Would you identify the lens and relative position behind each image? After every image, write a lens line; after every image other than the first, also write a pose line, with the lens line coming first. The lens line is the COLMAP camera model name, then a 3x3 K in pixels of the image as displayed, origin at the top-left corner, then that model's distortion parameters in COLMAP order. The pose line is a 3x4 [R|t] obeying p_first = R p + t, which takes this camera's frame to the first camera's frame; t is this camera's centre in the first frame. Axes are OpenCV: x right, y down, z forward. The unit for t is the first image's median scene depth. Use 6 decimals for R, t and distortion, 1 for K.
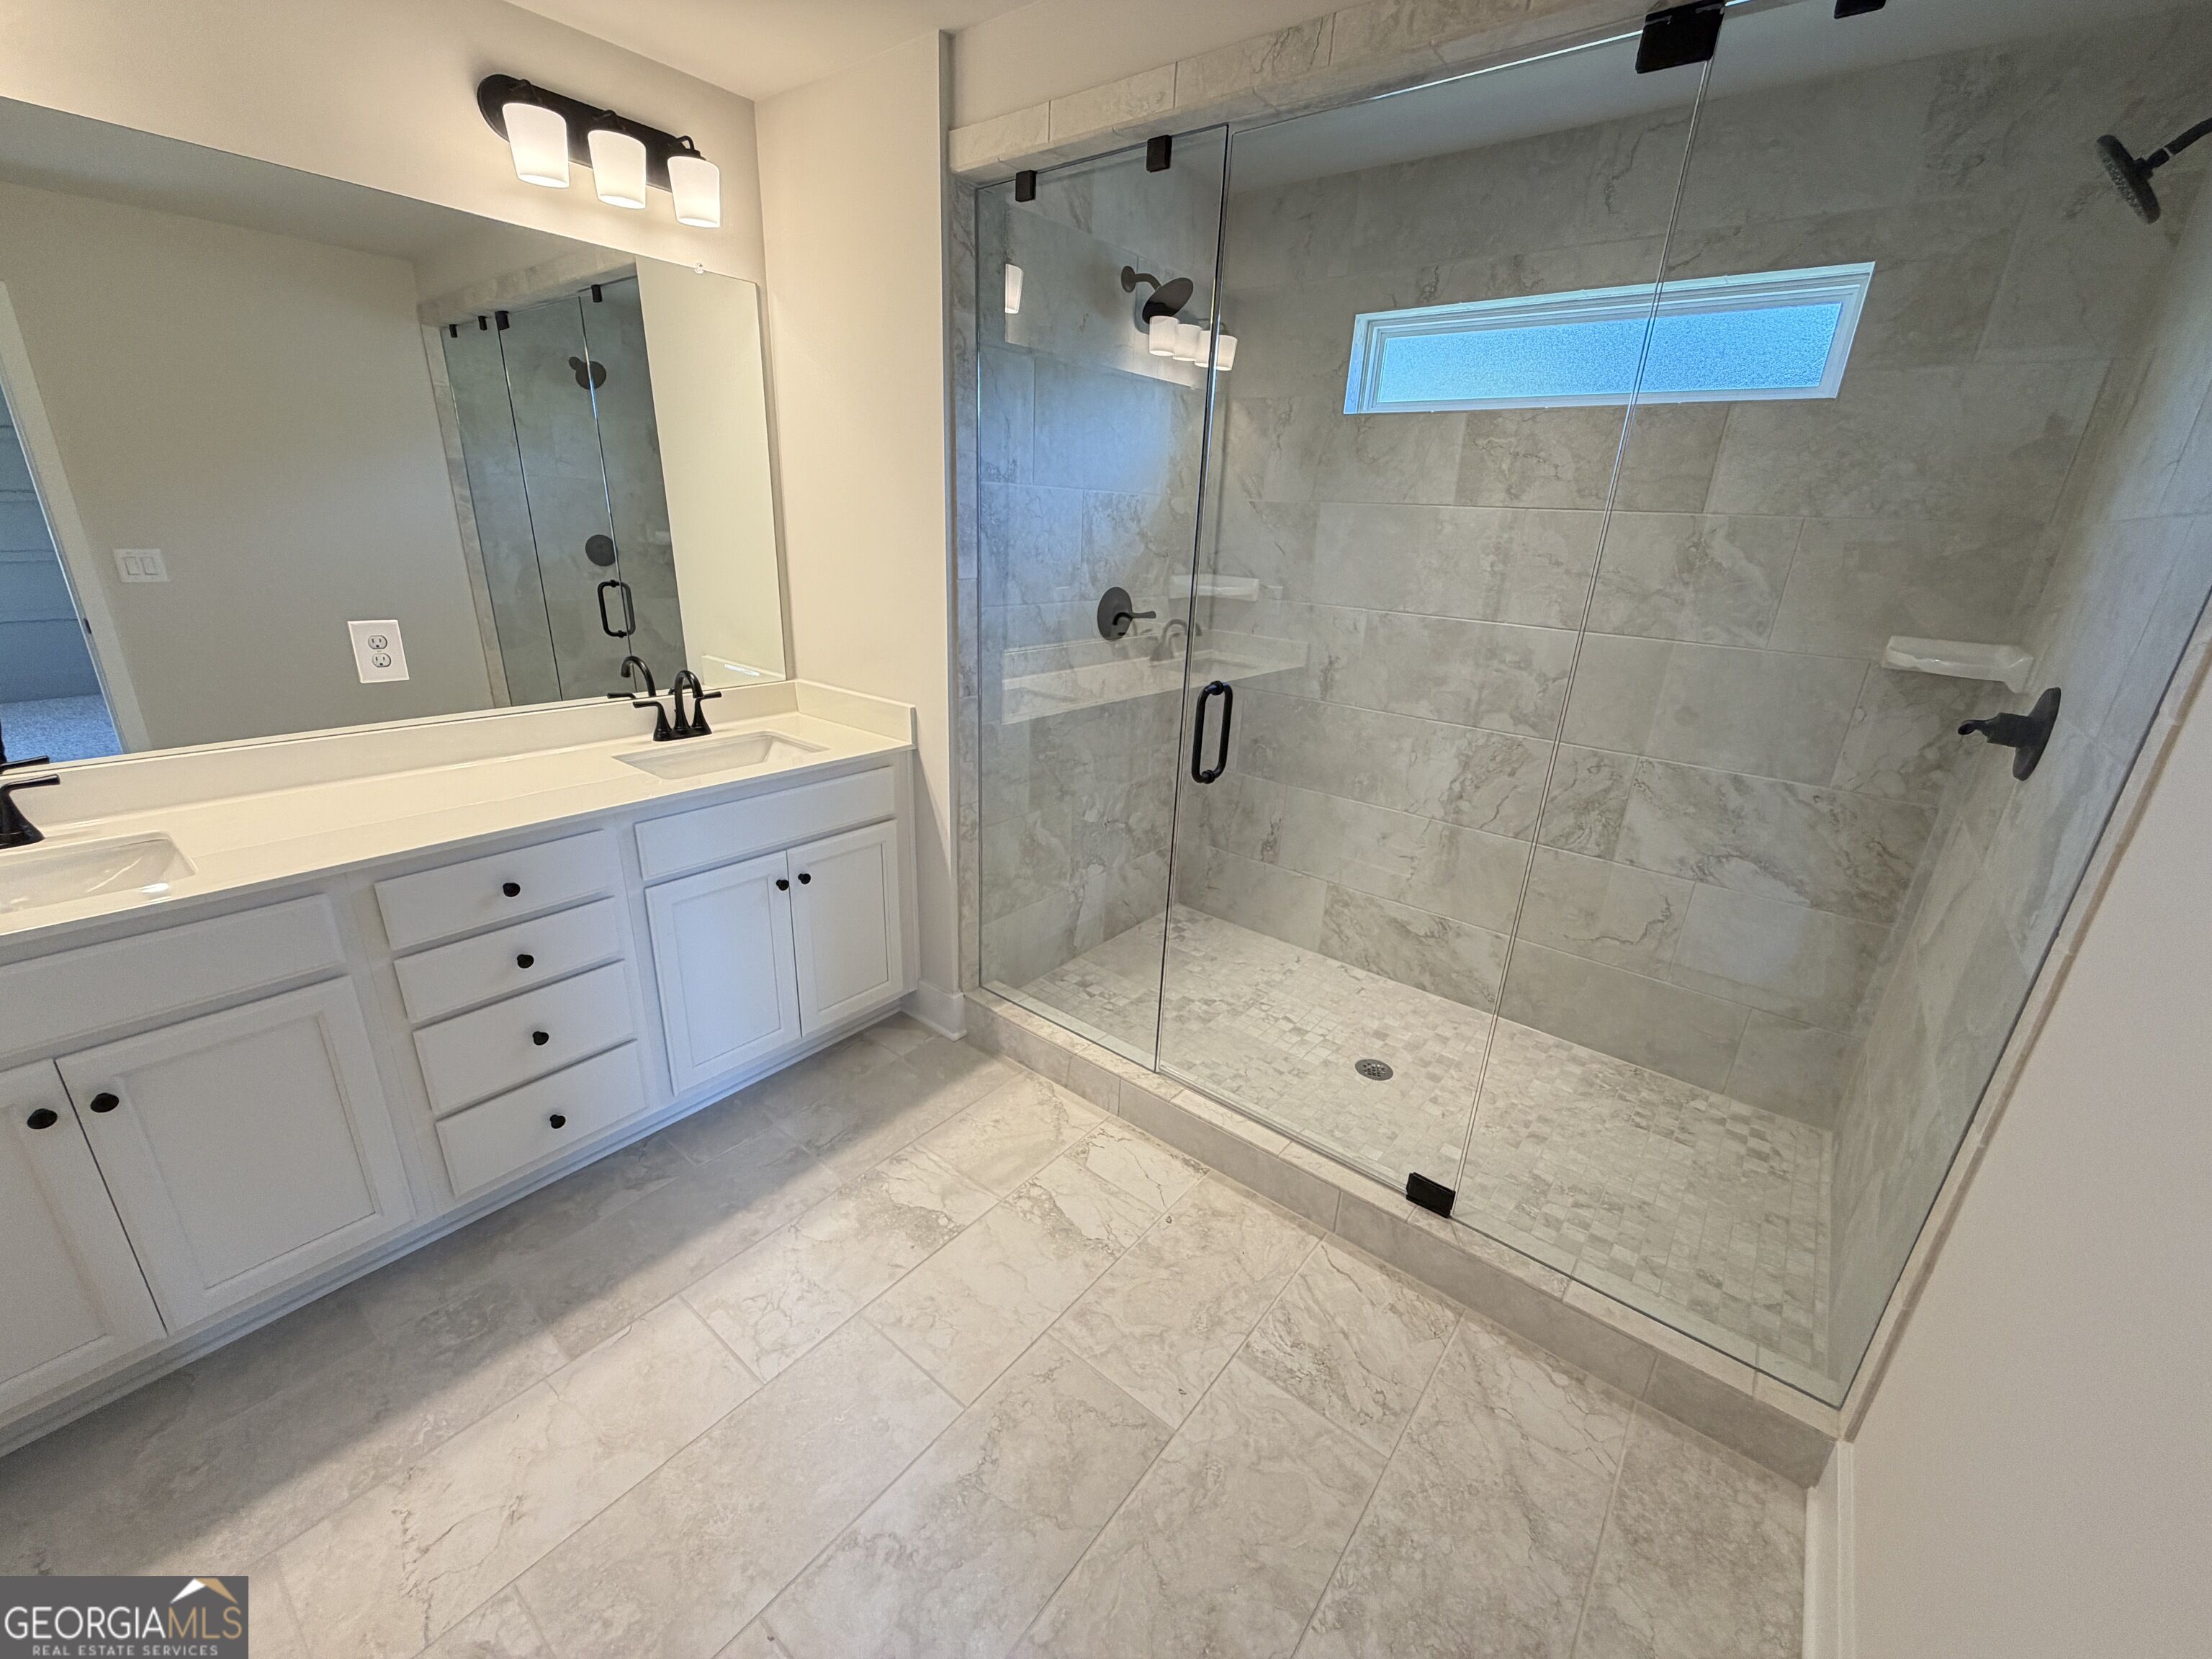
lens RADIAL K [[883.8, 0, 1100.5], [0, 883.8, 833.4], [0, 0, 1]] dist [0.000180, 0.000131]
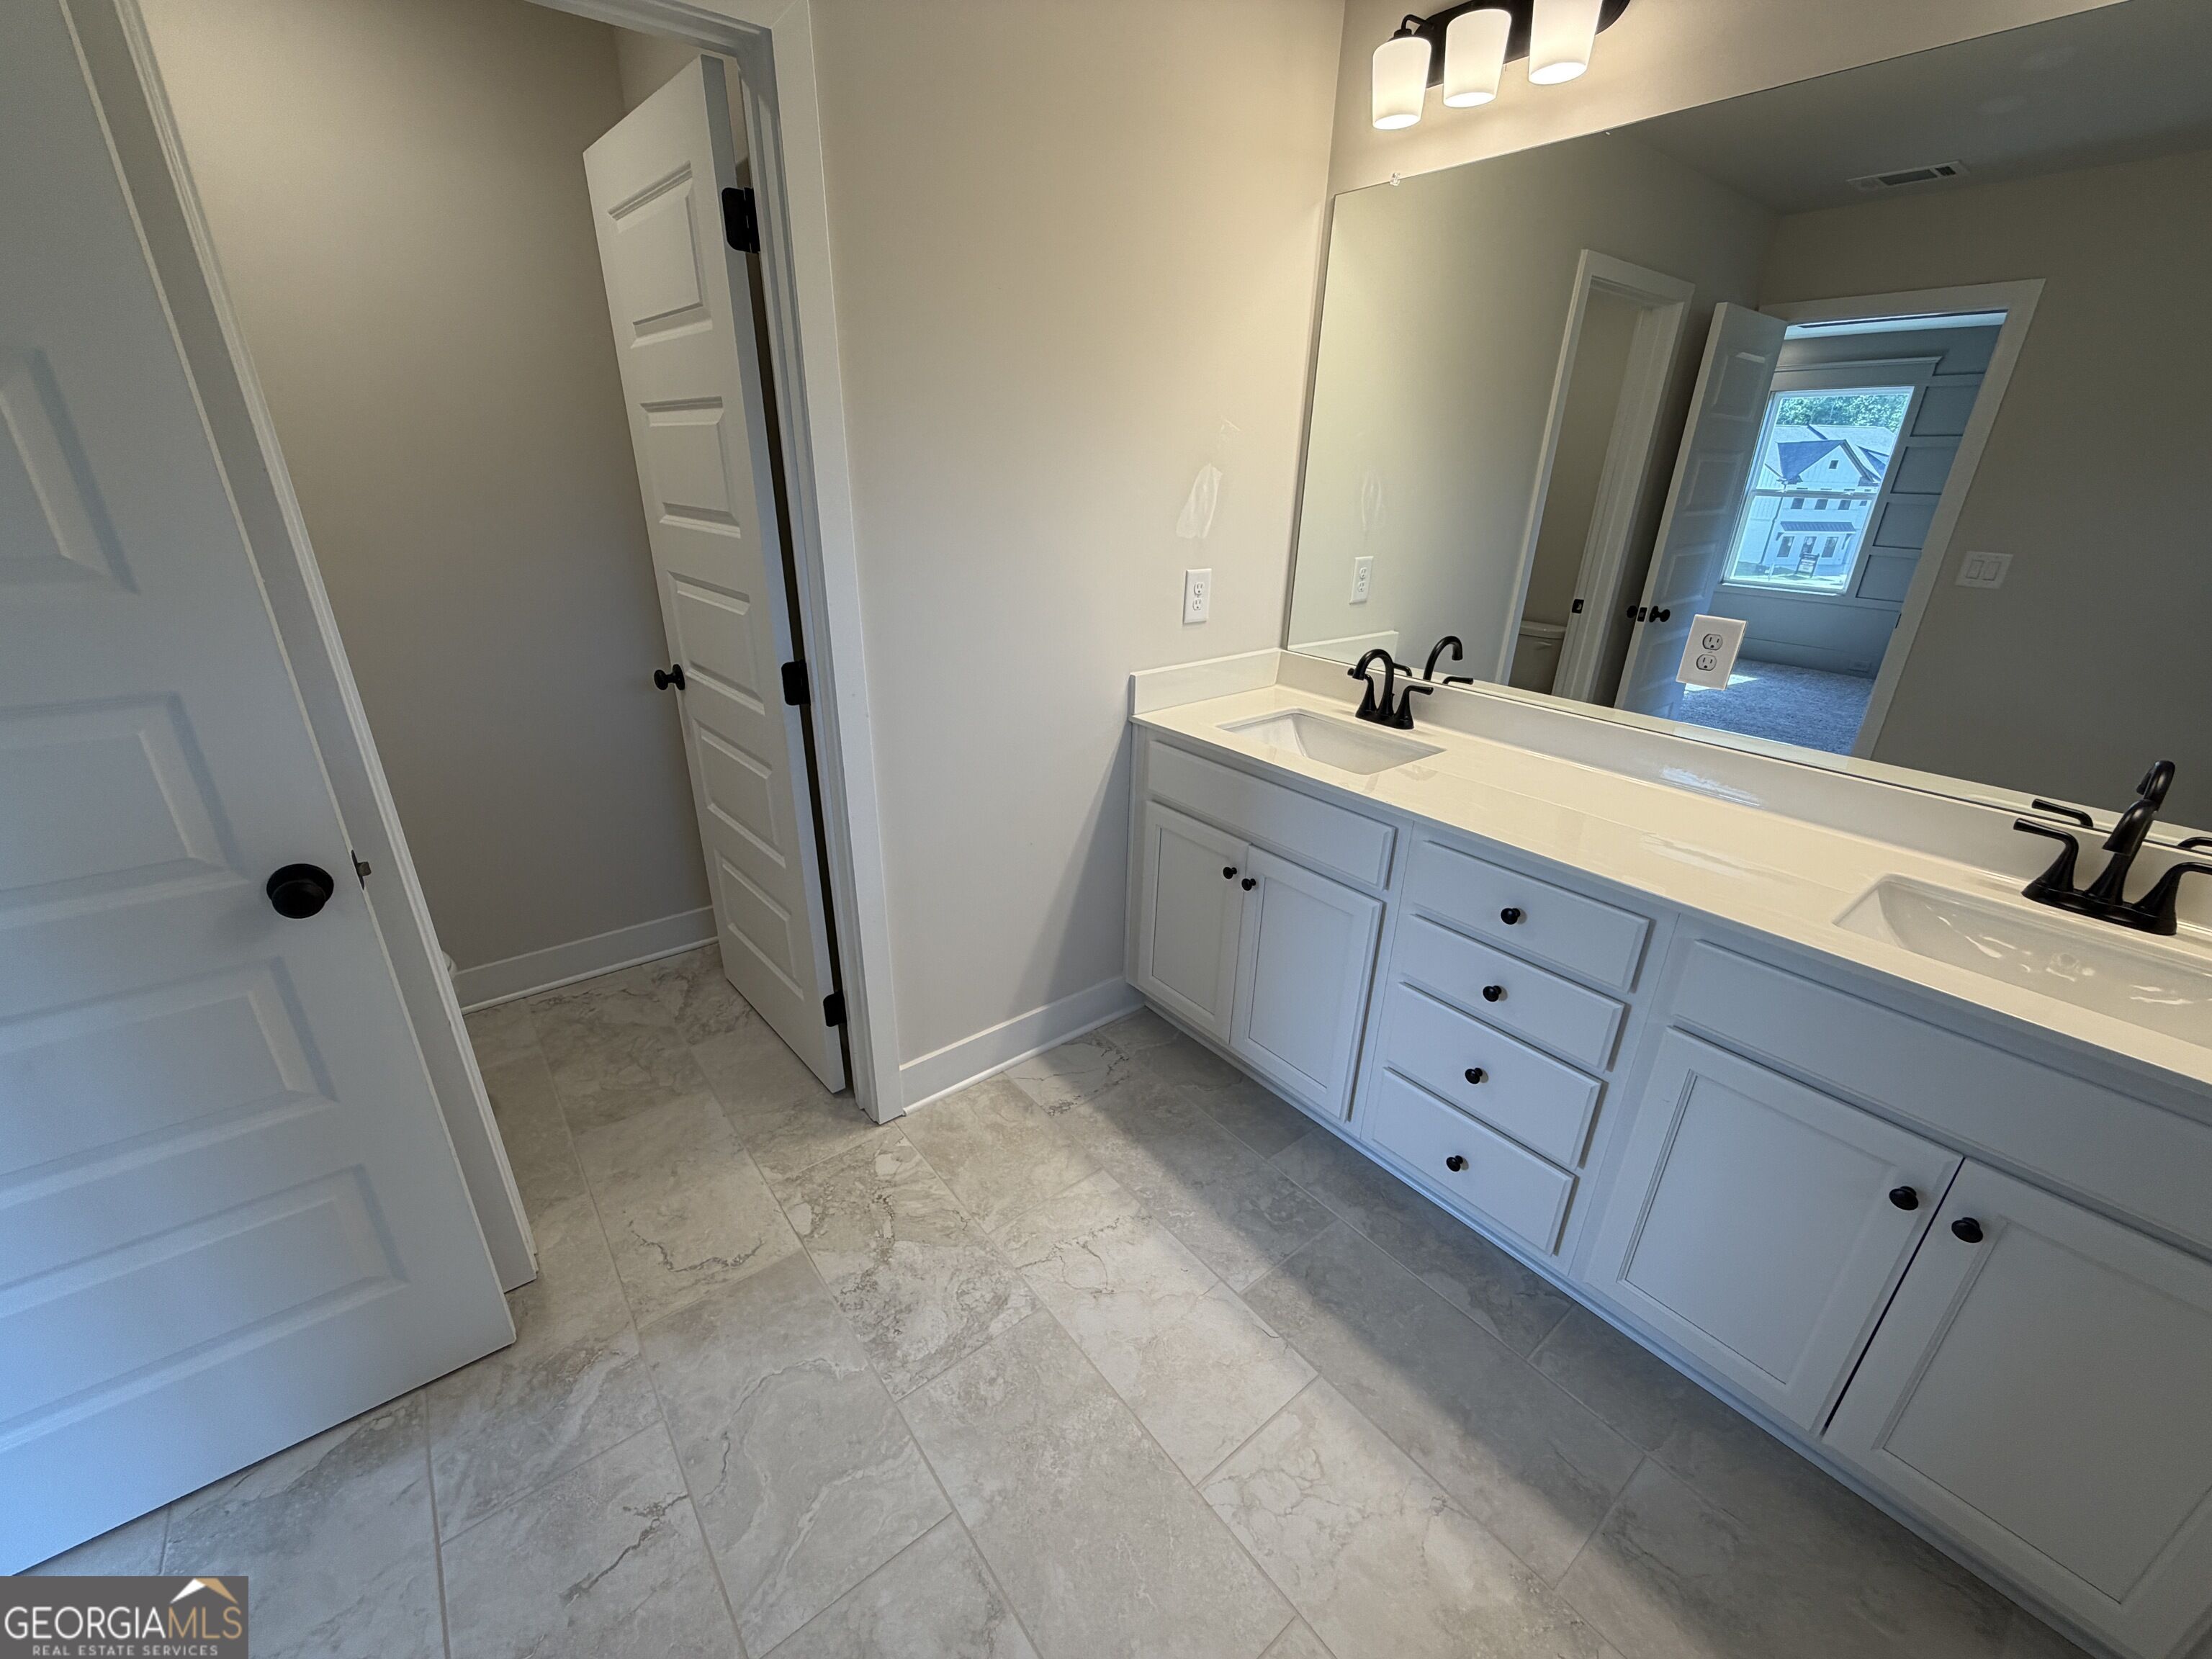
lens RADIAL K [[883.8, 0, 1100.5], [0, 883.8, 833.4], [0, 0, 1]] dist [0.000180, 0.000131]
pose [[-0.223620, 0.335784, -0.915010, 0.201505], [-0.357811, 0.844955, 0.397521, -0.211409], [0.906623, 0.416294, -0.068801, 0.666741]]
